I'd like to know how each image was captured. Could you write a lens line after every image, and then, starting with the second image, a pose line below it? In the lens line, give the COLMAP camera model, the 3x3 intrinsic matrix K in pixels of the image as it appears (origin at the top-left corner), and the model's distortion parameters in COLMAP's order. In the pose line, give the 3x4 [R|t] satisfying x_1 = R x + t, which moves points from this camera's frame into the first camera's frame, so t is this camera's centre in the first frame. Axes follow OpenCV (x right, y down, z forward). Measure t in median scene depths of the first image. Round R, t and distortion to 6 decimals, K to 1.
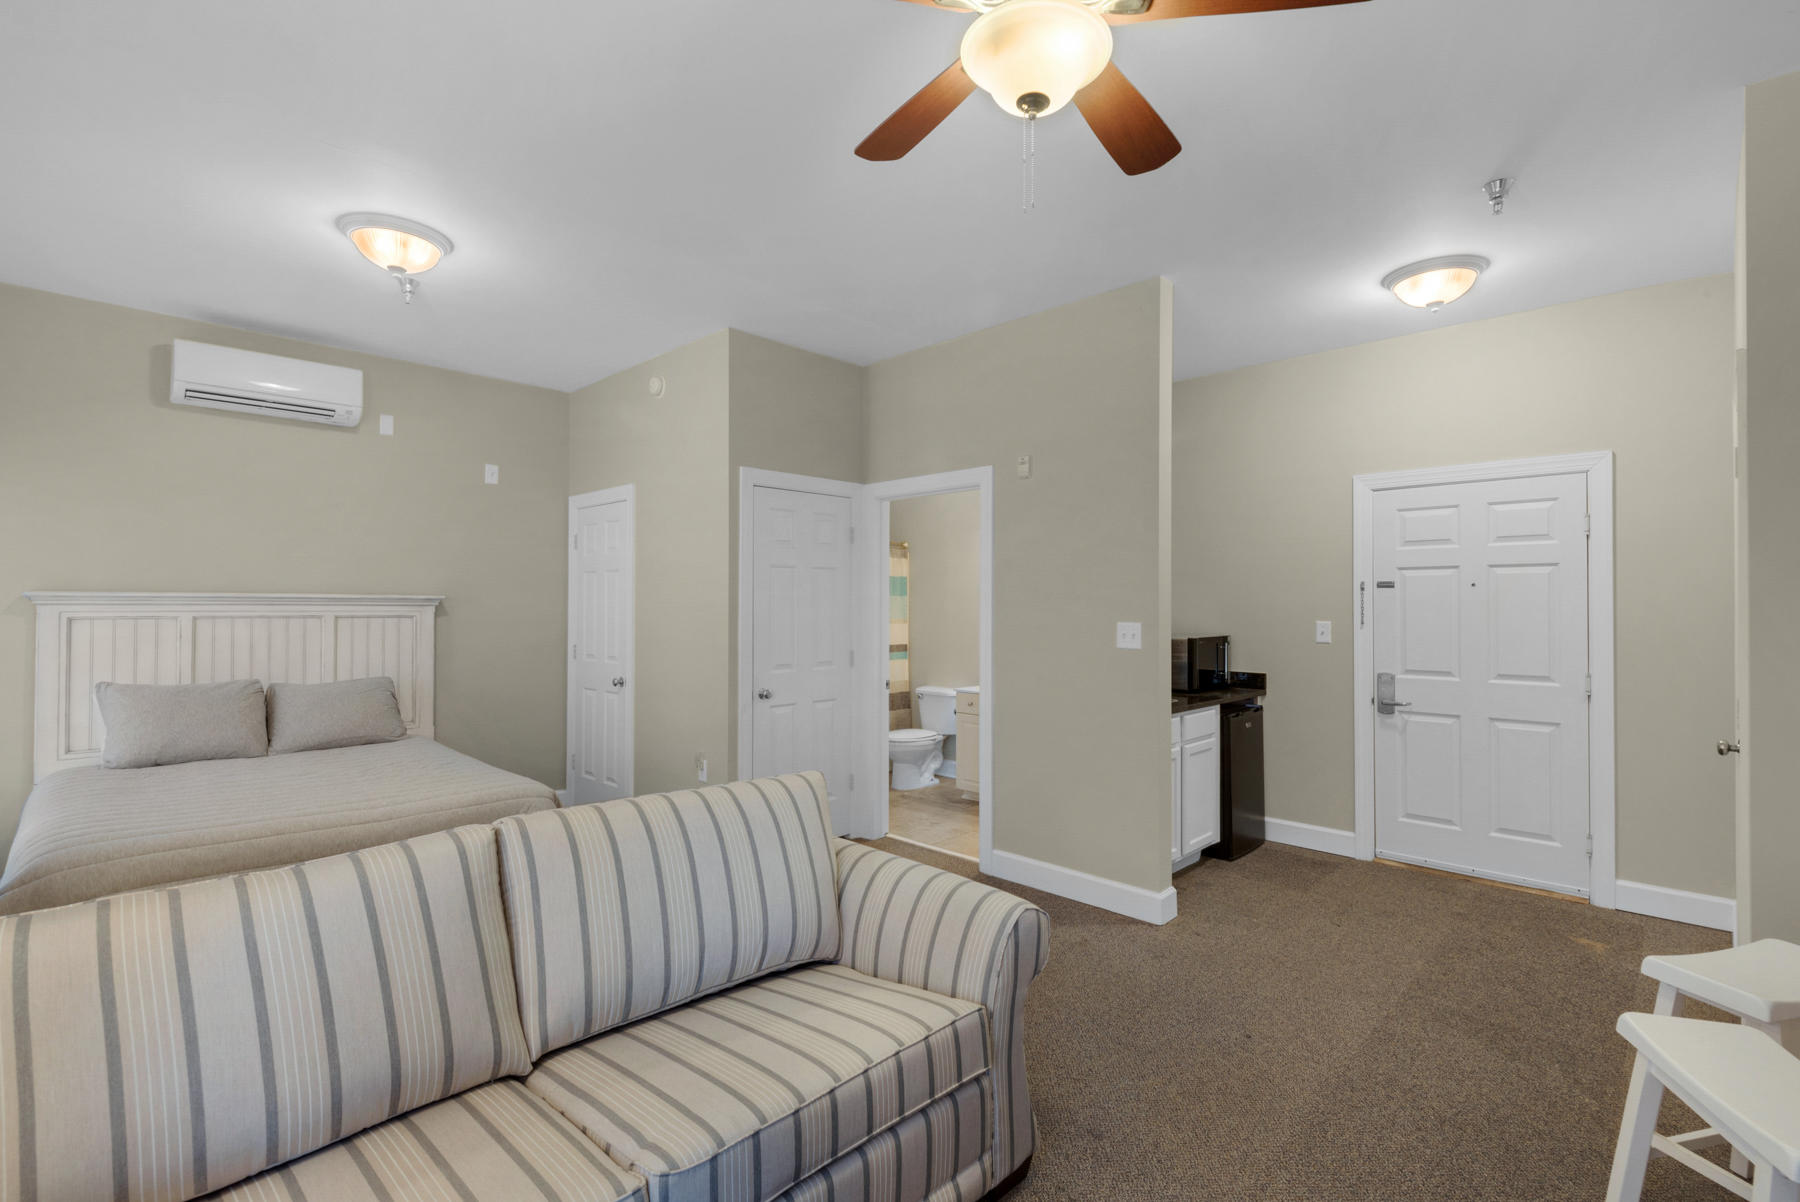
lens RADIAL K [[813.9, 0, 891.8], [0, 813.9, 600.6], [0, 0, 1]] dist [0.036964, -0.028205]
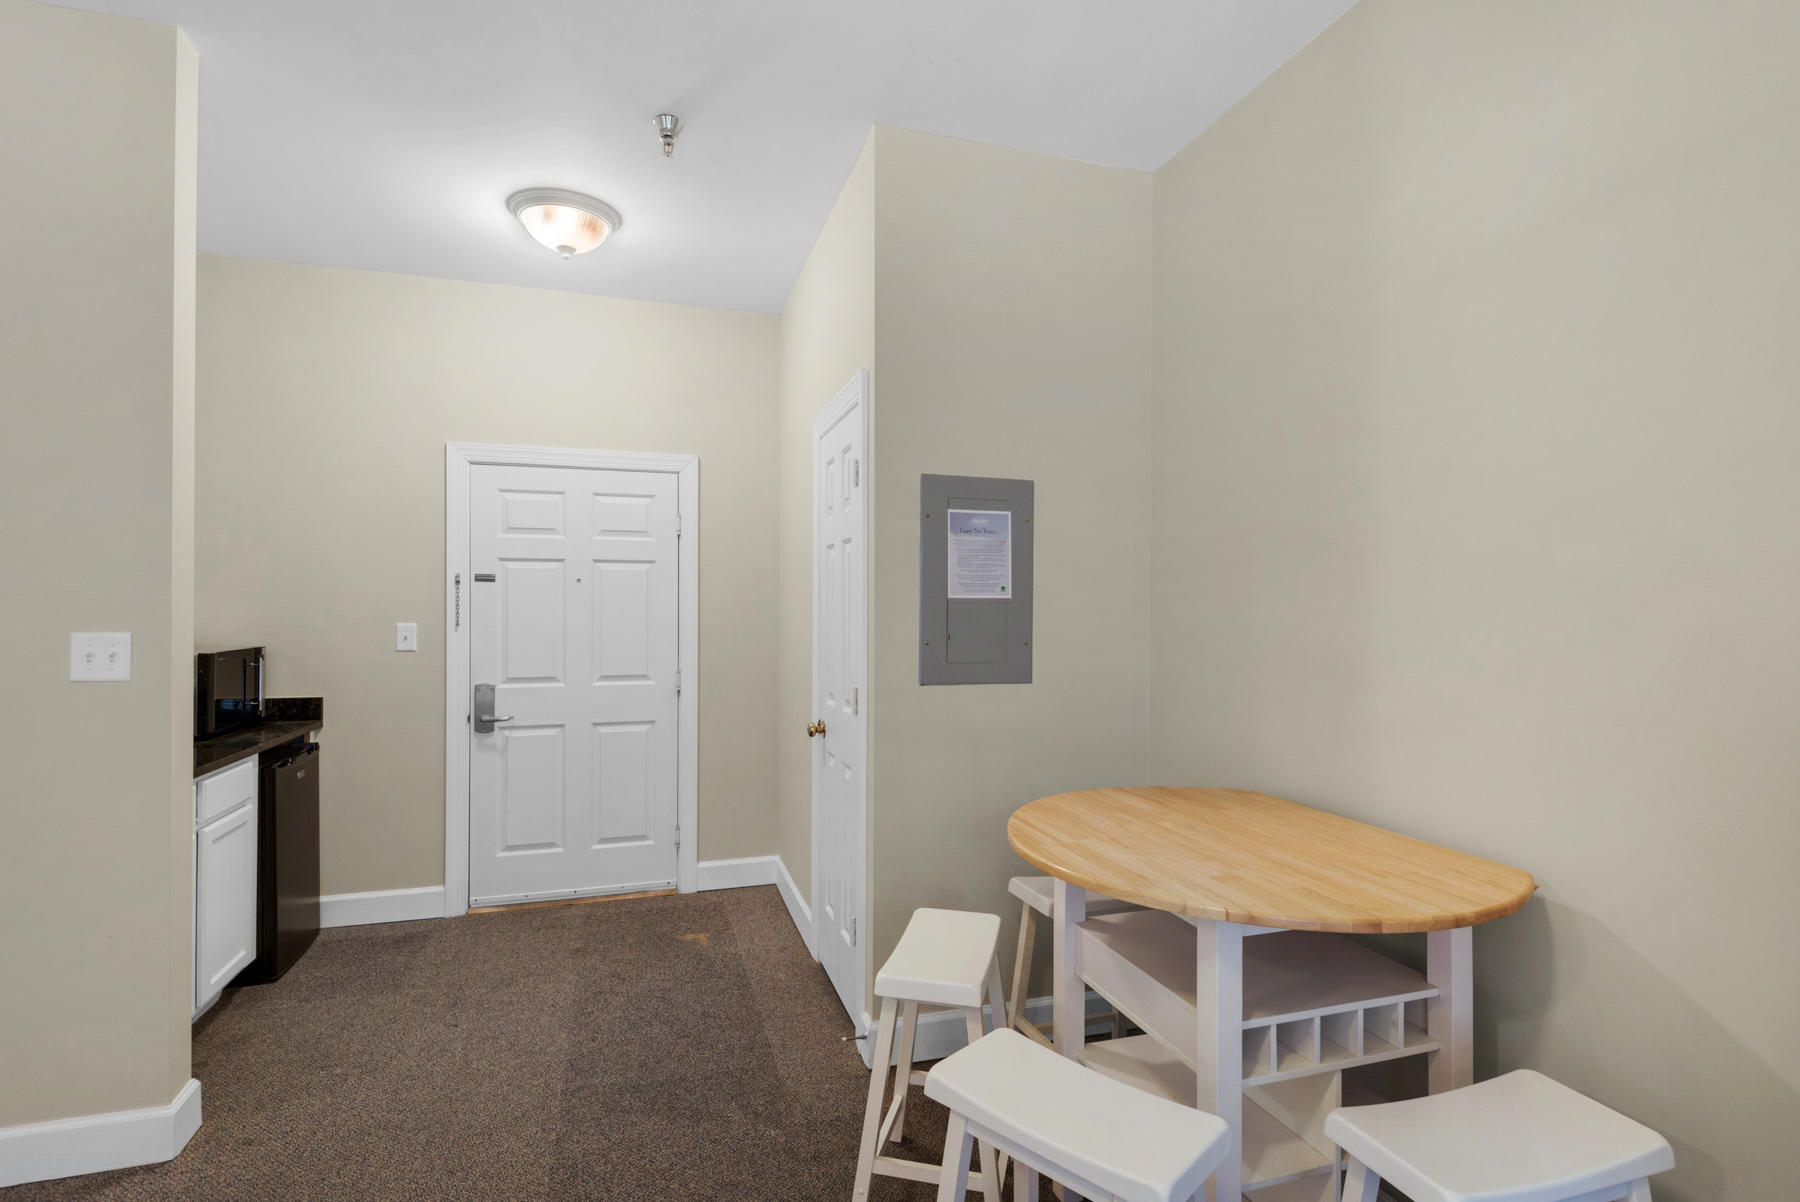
lens RADIAL K [[851.9, 0, 906.8], [0, 851.9, 603.0], [0, 0, 1]] dist [0.023958, -0.020576]
pose [[0.460992, 0.002276, 0.887402, 0.029428], [-0.006098, 0.999981, 0.000603, 0.003301], [-0.887384, -0.005690, 0.460997, 0.234969]]
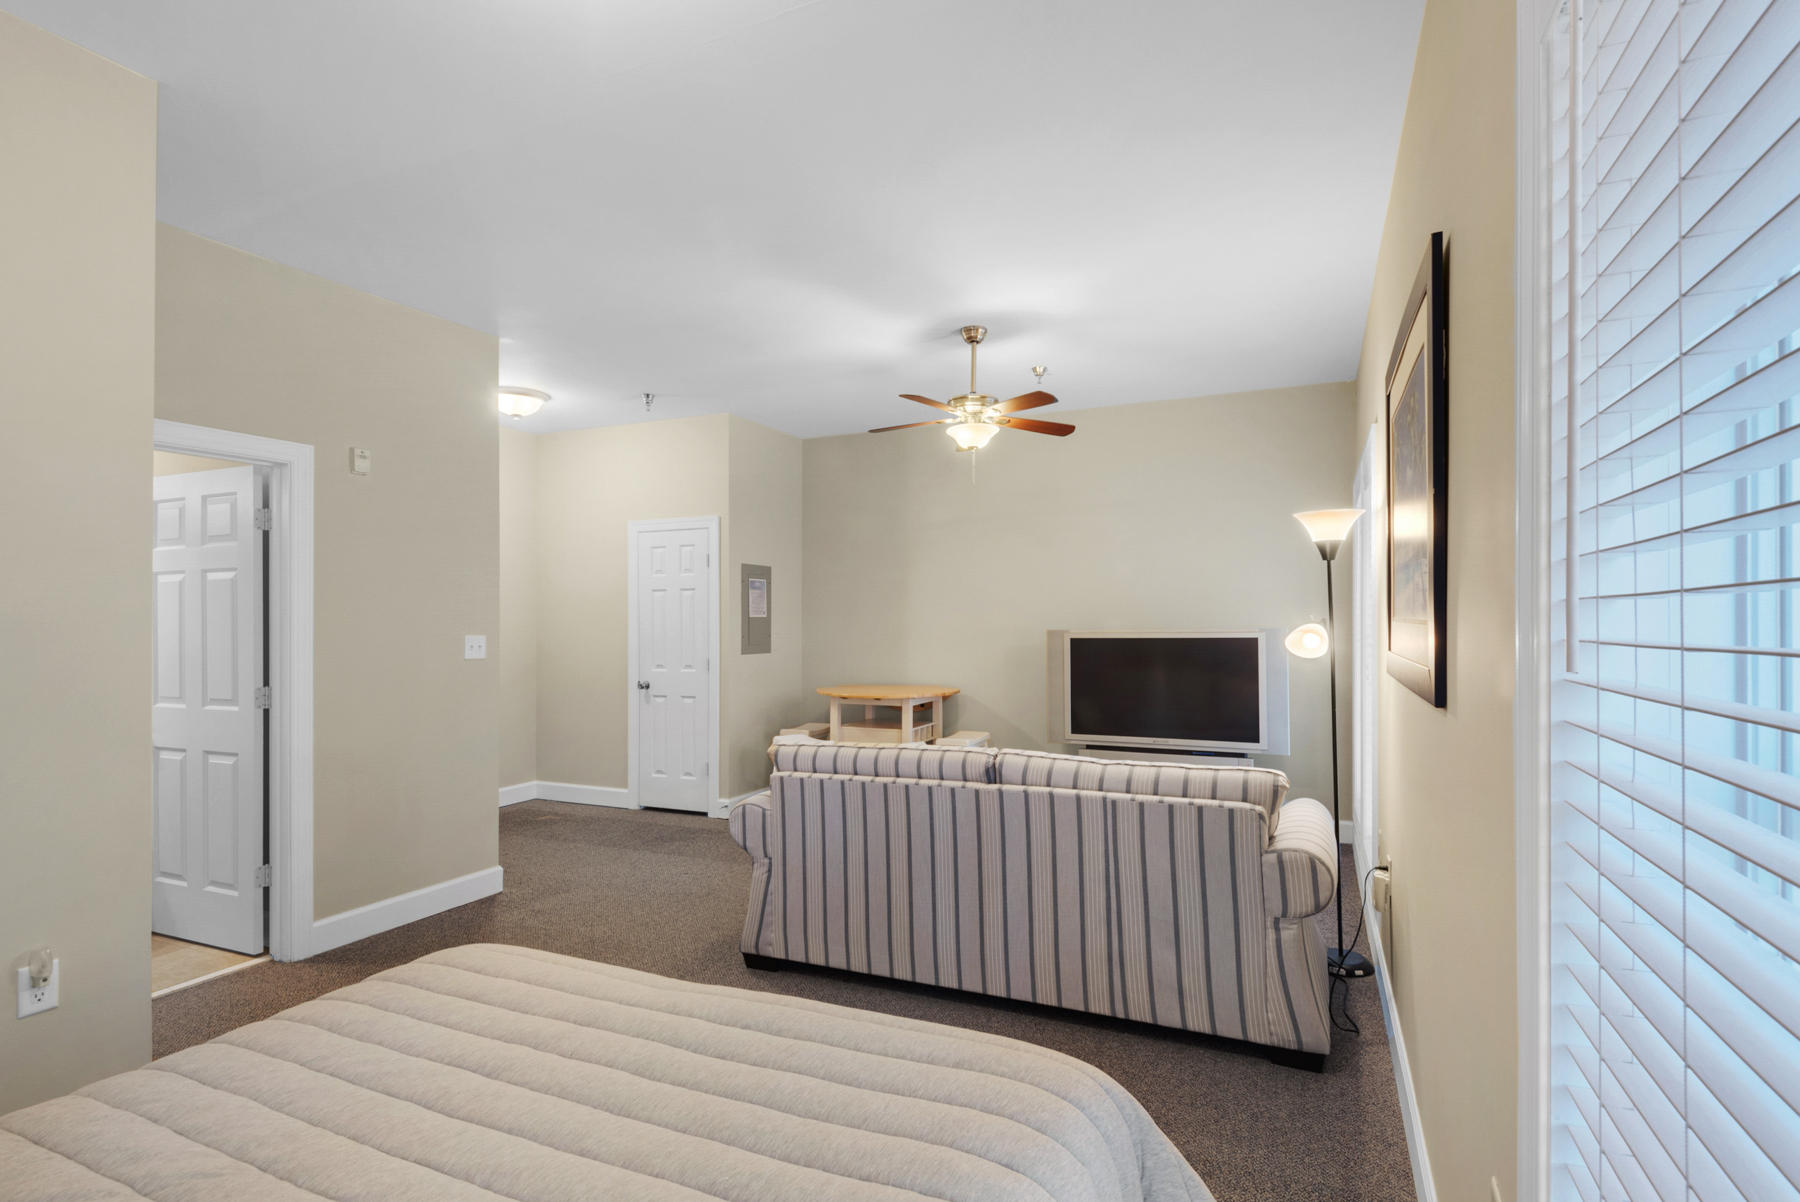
lens RADIAL K [[879.2, 0, 843.1], [0, 879.2, 611.9], [0, 0, 1]] dist [-0.000722, -0.024446]
pose [[-0.294092, 0.007586, 0.955747, -0.883990], [-0.002052, 0.999961, -0.008568, 0.004163], [-0.955775, -0.004481, -0.294065, 0.781254]]
